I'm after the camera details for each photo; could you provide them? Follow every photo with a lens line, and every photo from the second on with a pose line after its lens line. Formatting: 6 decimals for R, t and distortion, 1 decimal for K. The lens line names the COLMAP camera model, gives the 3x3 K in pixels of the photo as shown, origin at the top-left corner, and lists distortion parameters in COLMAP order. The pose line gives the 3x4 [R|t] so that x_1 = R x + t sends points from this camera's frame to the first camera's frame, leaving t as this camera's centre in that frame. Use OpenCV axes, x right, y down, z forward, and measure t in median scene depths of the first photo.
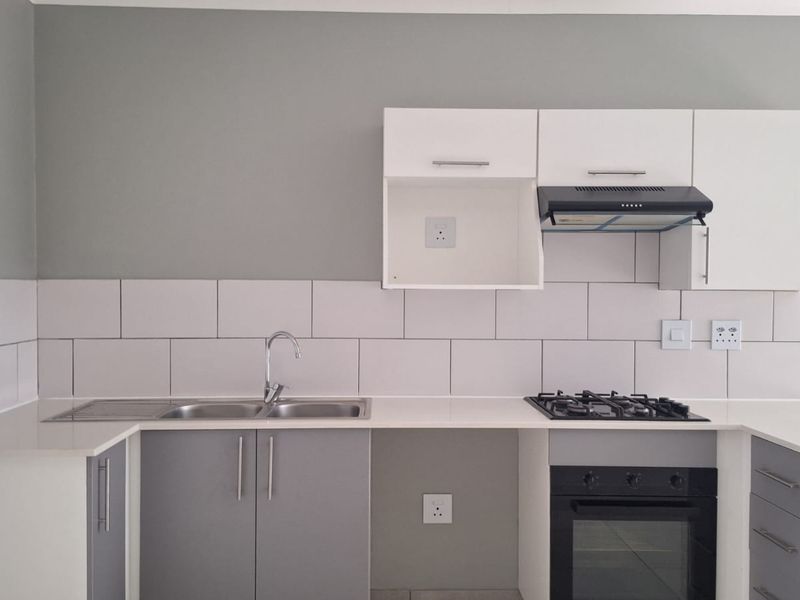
lens RADIAL K [[737.4, 0, 401.2], [0, 737.4, 286.8], [0, 0, 1]] dist [0.138745, -0.231093]
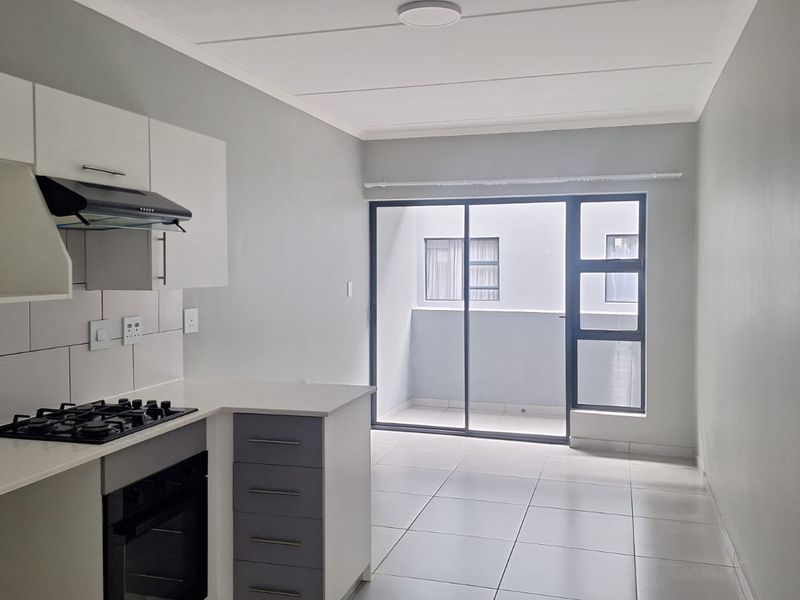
lens RADIAL K [[737.4, 0, 401.2], [0, 737.4, 286.8], [0, 0, 1]] dist [0.138745, -0.231093]
pose [[0.318830, -0.036047, 0.947126, -0.487069], [-0.000191, 0.999274, 0.038096, -0.041320], [-0.947812, -0.012327, 0.318591, 0.338637]]
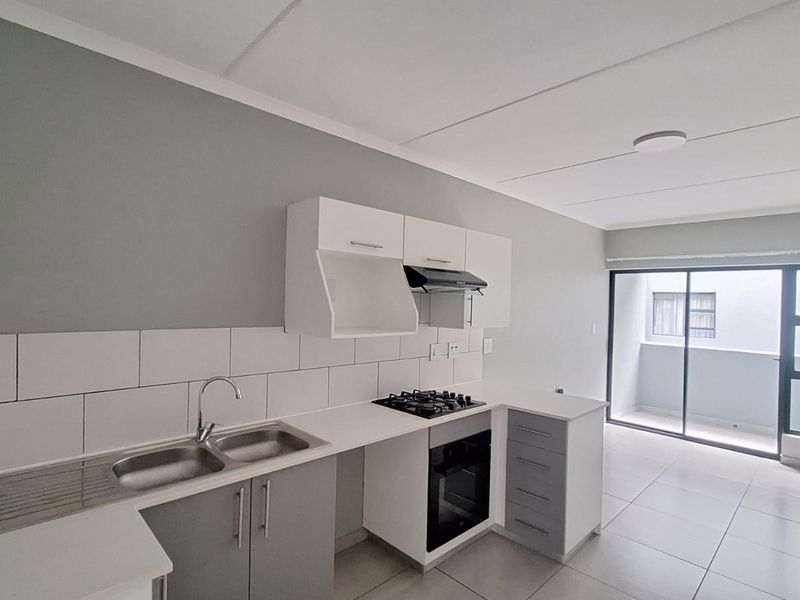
lens RADIAL K [[423.6, 0, 395.4], [0, 423.6, 303.6], [0, 0, 1]] dist [-0.002875, 0.000170]
pose [[0.744703, 0.007432, 0.667355, -0.404953], [-0.022358, 0.999655, 0.013818, -0.067633], [-0.667022, -0.025211, 0.744612, 0.359082]]
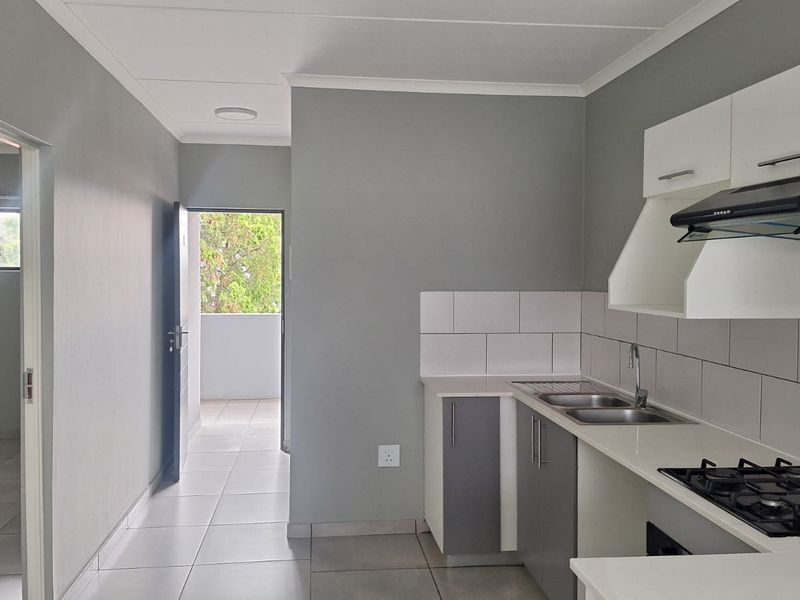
lens RADIAL K [[737.4, 0, 401.2], [0, 737.4, 286.8], [0, 0, 1]] dist [0.138745, -0.231093]
pose [[0.088875, 0.017880, -0.995882, 0.952766], [0.001169, 0.999836, 0.018055, -0.046527], [0.996042, -0.002769, 0.088840, 0.577742]]
